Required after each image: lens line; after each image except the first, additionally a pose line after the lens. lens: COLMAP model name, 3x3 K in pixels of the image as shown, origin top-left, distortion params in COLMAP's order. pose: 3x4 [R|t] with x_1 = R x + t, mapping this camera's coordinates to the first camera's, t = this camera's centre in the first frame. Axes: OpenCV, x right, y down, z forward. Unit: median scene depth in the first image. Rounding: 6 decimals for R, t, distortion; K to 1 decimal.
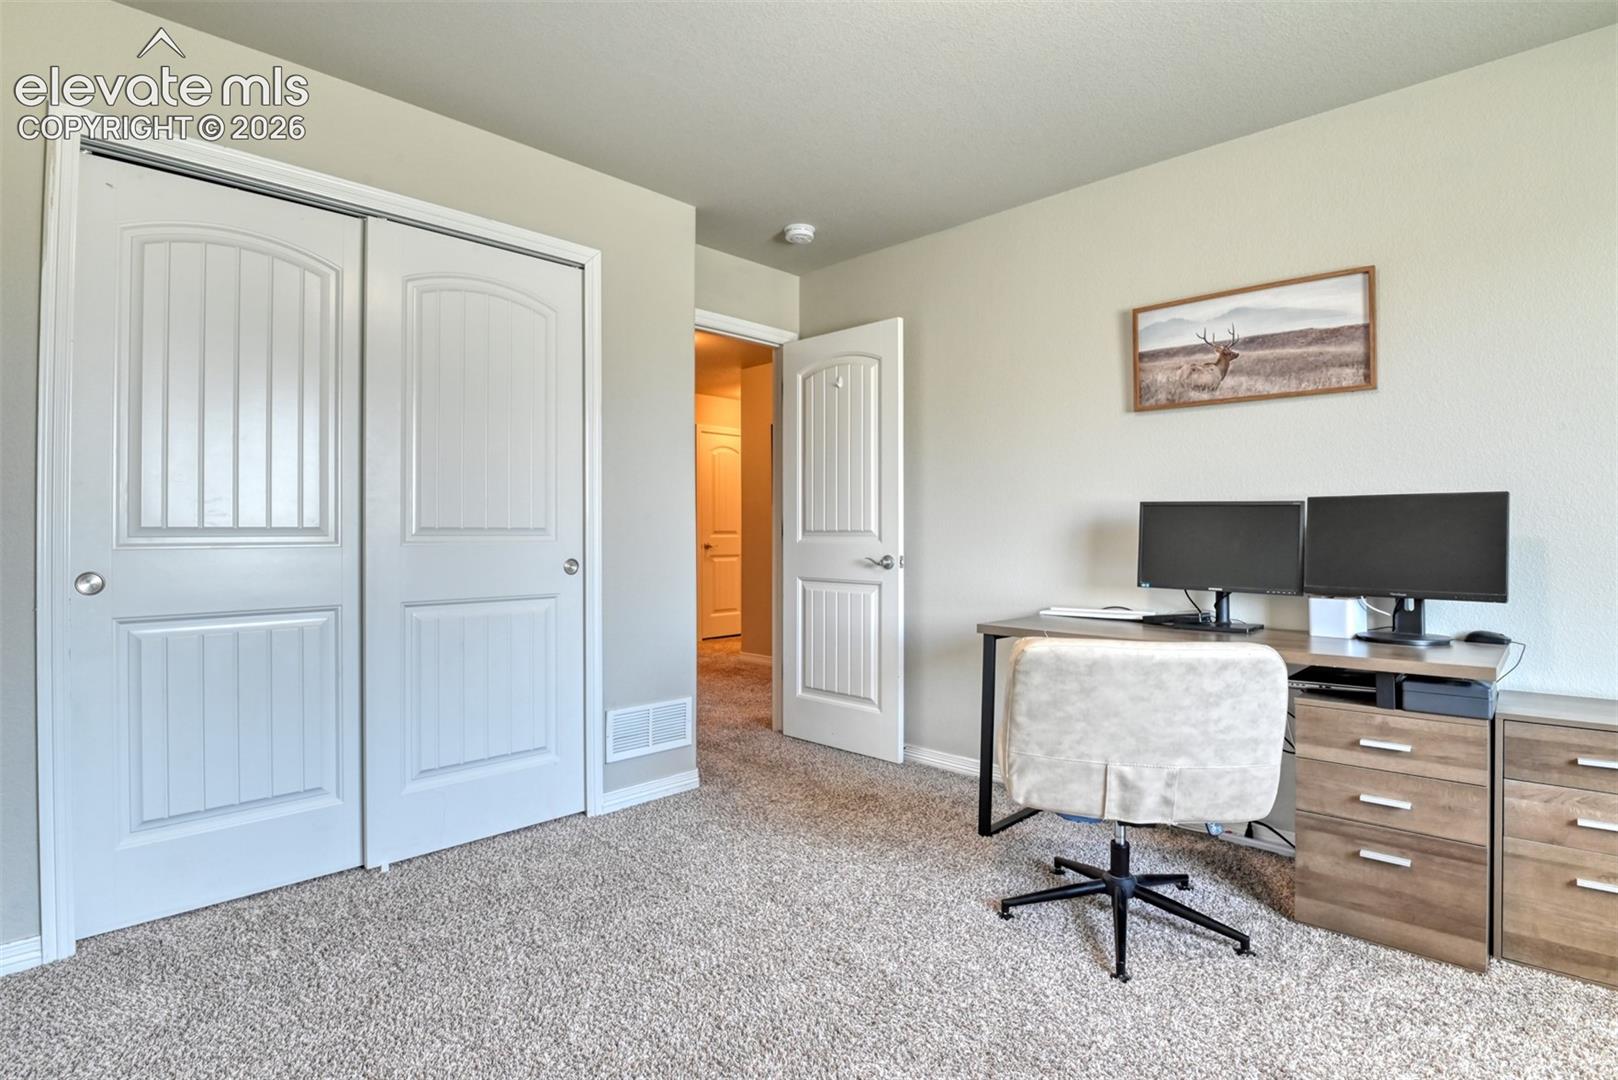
lens RADIAL K [[801.0, 0, 838.9], [0, 801.0, 514.3], [0, 0, 1]] dist [-0.029652, -0.000022]
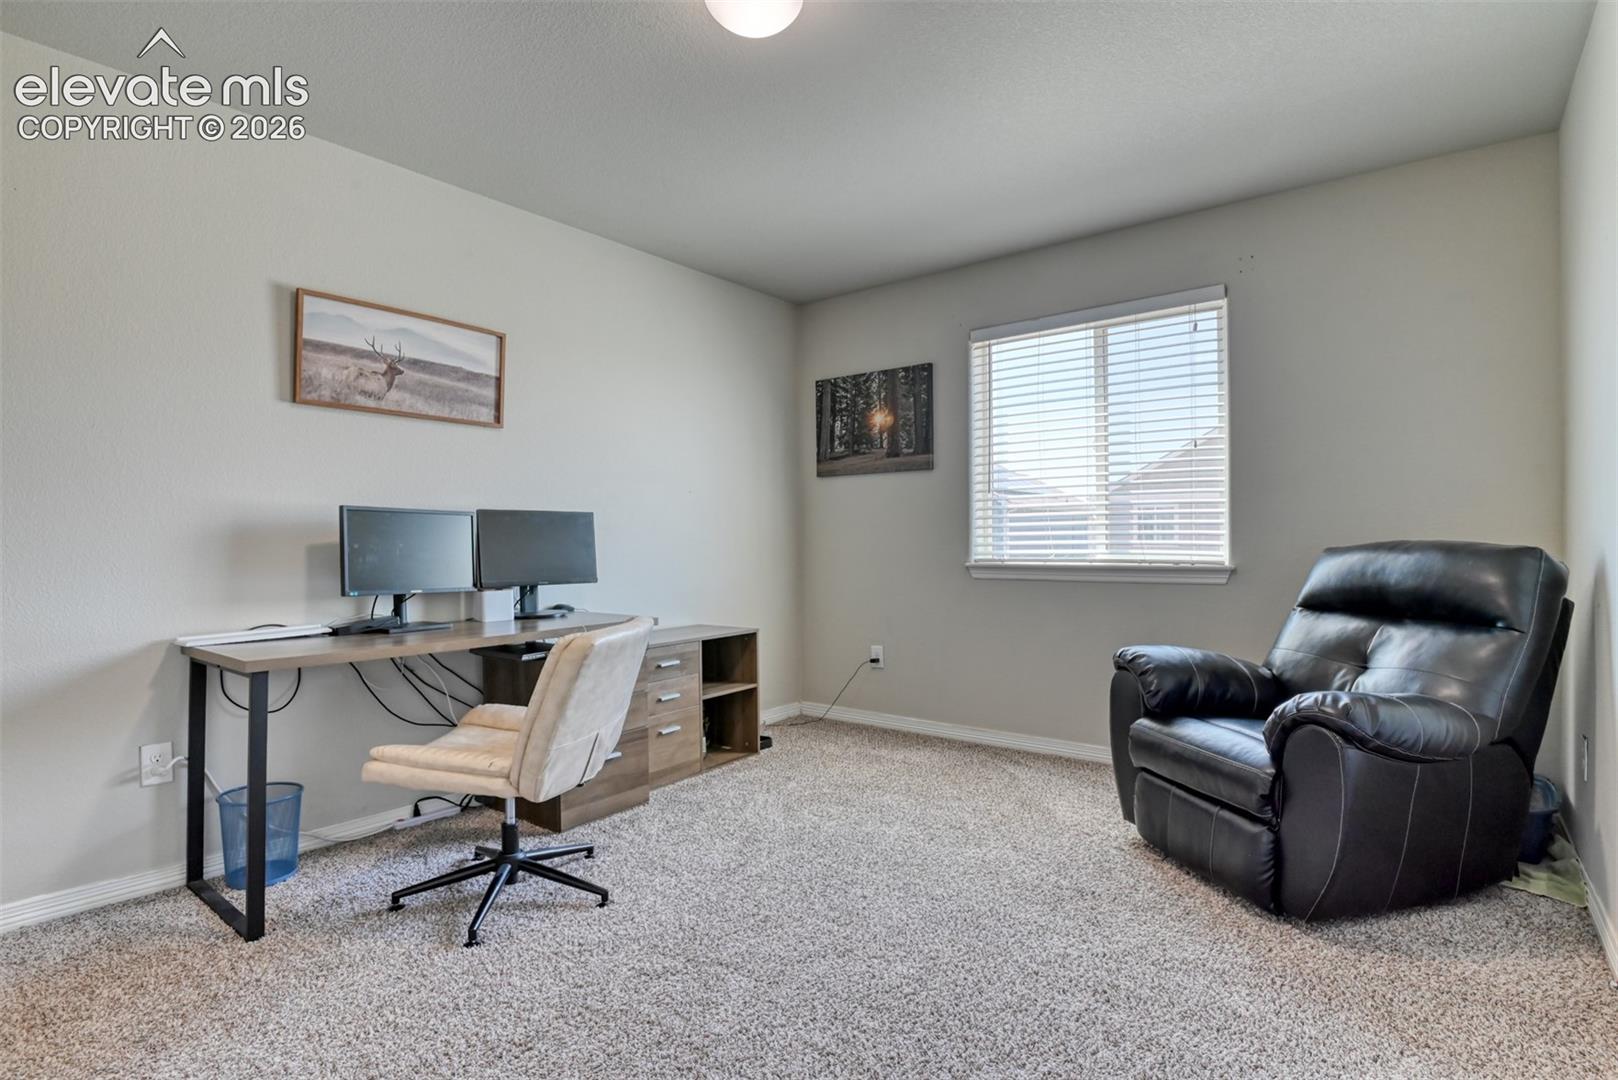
lens RADIAL K [[801.0, 0, 806.5], [0, 801.0, 544.7], [0, 0, 1]] dist [-0.029652, -0.000022]
pose [[-0.086938, -0.000969, 0.996213, -0.608063], [-0.015185, 0.999885, -0.000353, 0.023357], [-0.996098, -0.015158, -0.086943, 0.551065]]
